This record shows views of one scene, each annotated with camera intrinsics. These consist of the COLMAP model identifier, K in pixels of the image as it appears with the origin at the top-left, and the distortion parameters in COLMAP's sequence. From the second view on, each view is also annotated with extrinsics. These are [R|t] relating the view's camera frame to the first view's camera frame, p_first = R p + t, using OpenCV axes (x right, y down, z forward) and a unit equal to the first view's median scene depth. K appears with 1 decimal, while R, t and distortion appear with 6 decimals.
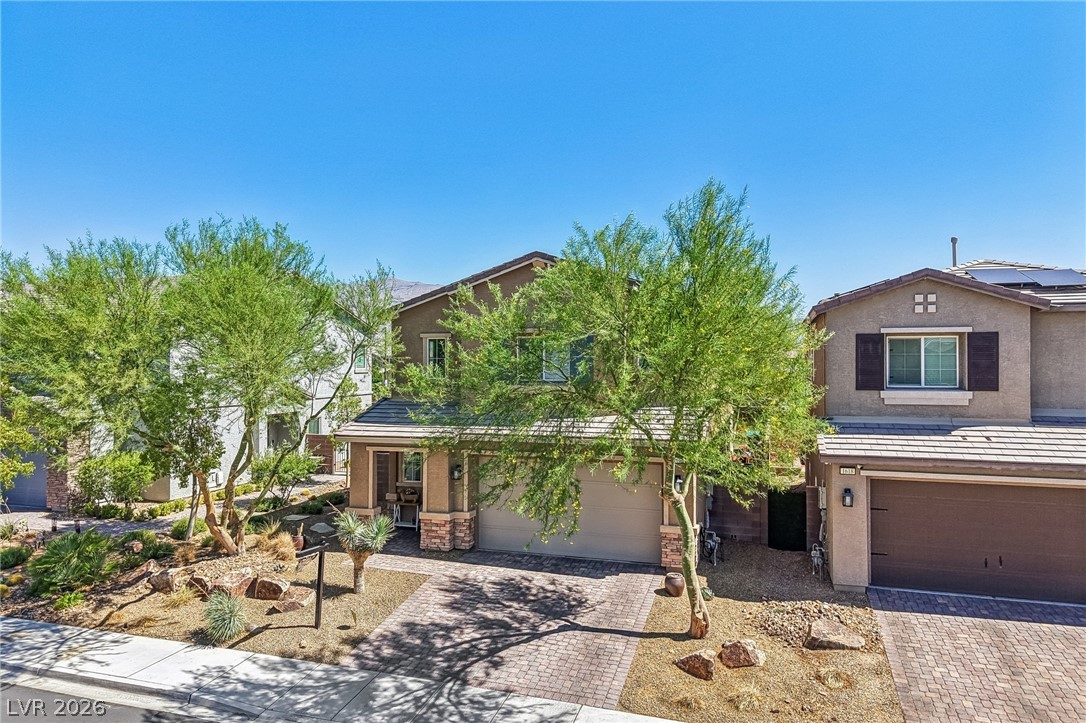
lens RADIAL K [[728.5, 0, 537.0], [0, 728.5, 361.4], [0, 0, 1]] dist [0.014797, -0.014298]
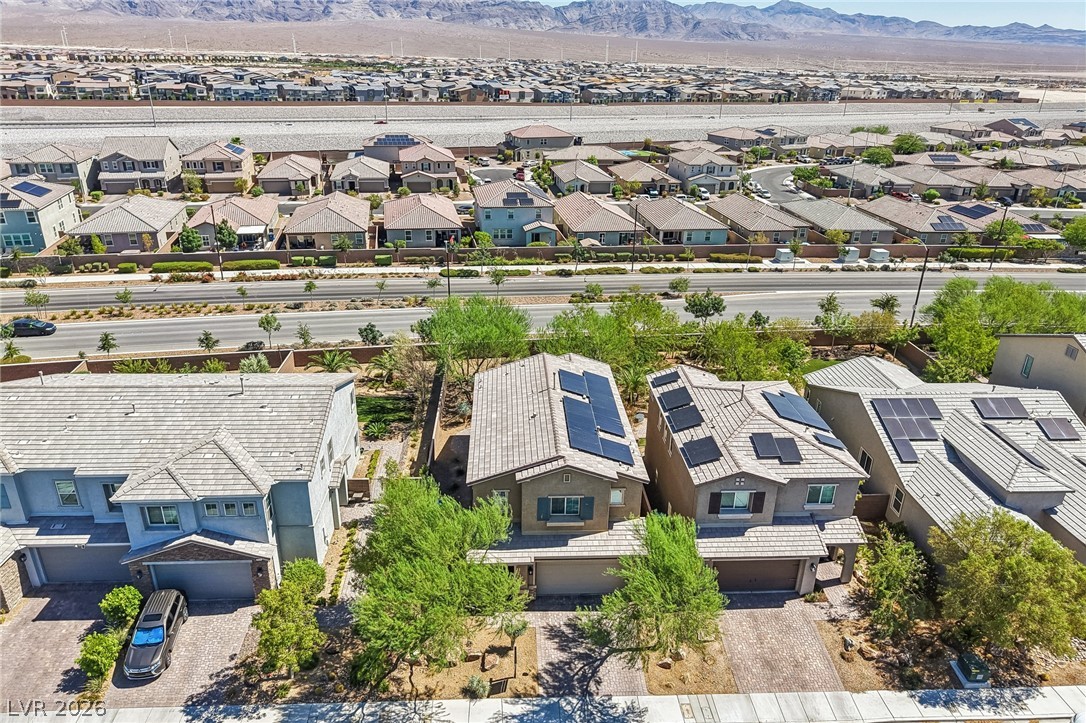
lens RADIAL K [[728.5, 0, 543.6], [0, 728.5, 365.7], [0, 0, 1]] dist [0.014797, -0.014298]
pose [[0.933876, -0.127399, 0.334132, -0.833471], [-0.018316, 0.916117, 0.400491, -1.444172], [-0.357127, -0.380129, 0.853207, -0.647037]]
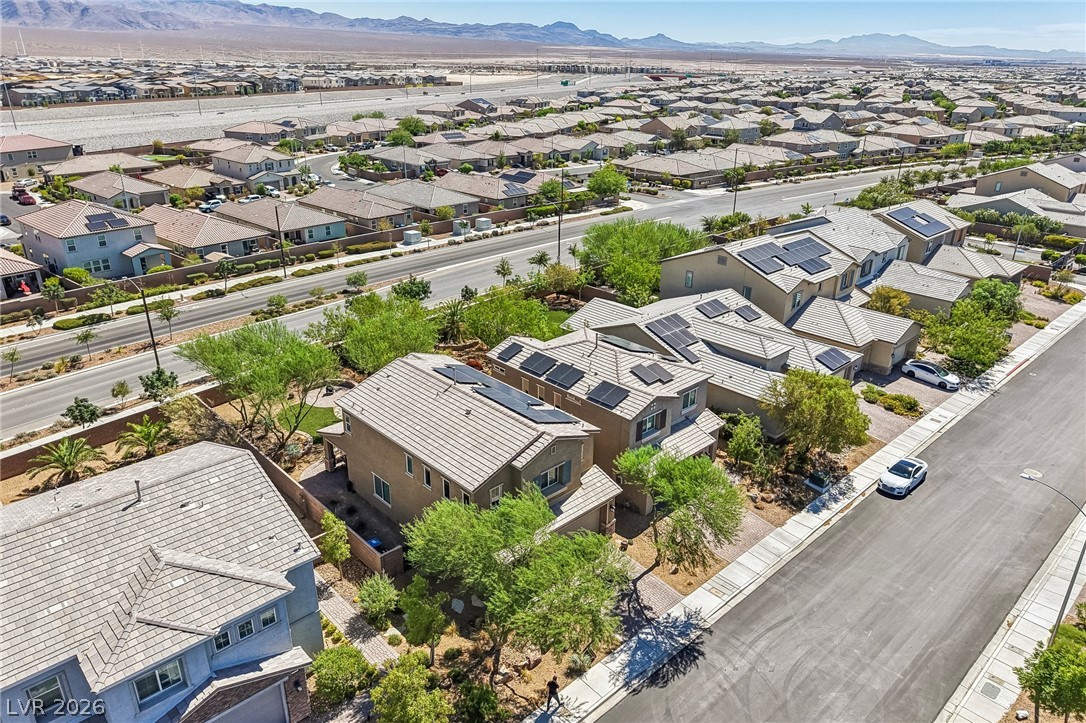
lens RADIAL K [[728.5, 0, 545.9], [0, 728.5, 378.4], [0, 0, 1]] dist [0.014797, -0.014298]
pose [[0.479042, -0.356243, 0.802253, -1.954697], [-0.013893, 0.910753, 0.412718, -1.402691], [-0.877682, -0.208854, 0.431339, 0.237425]]
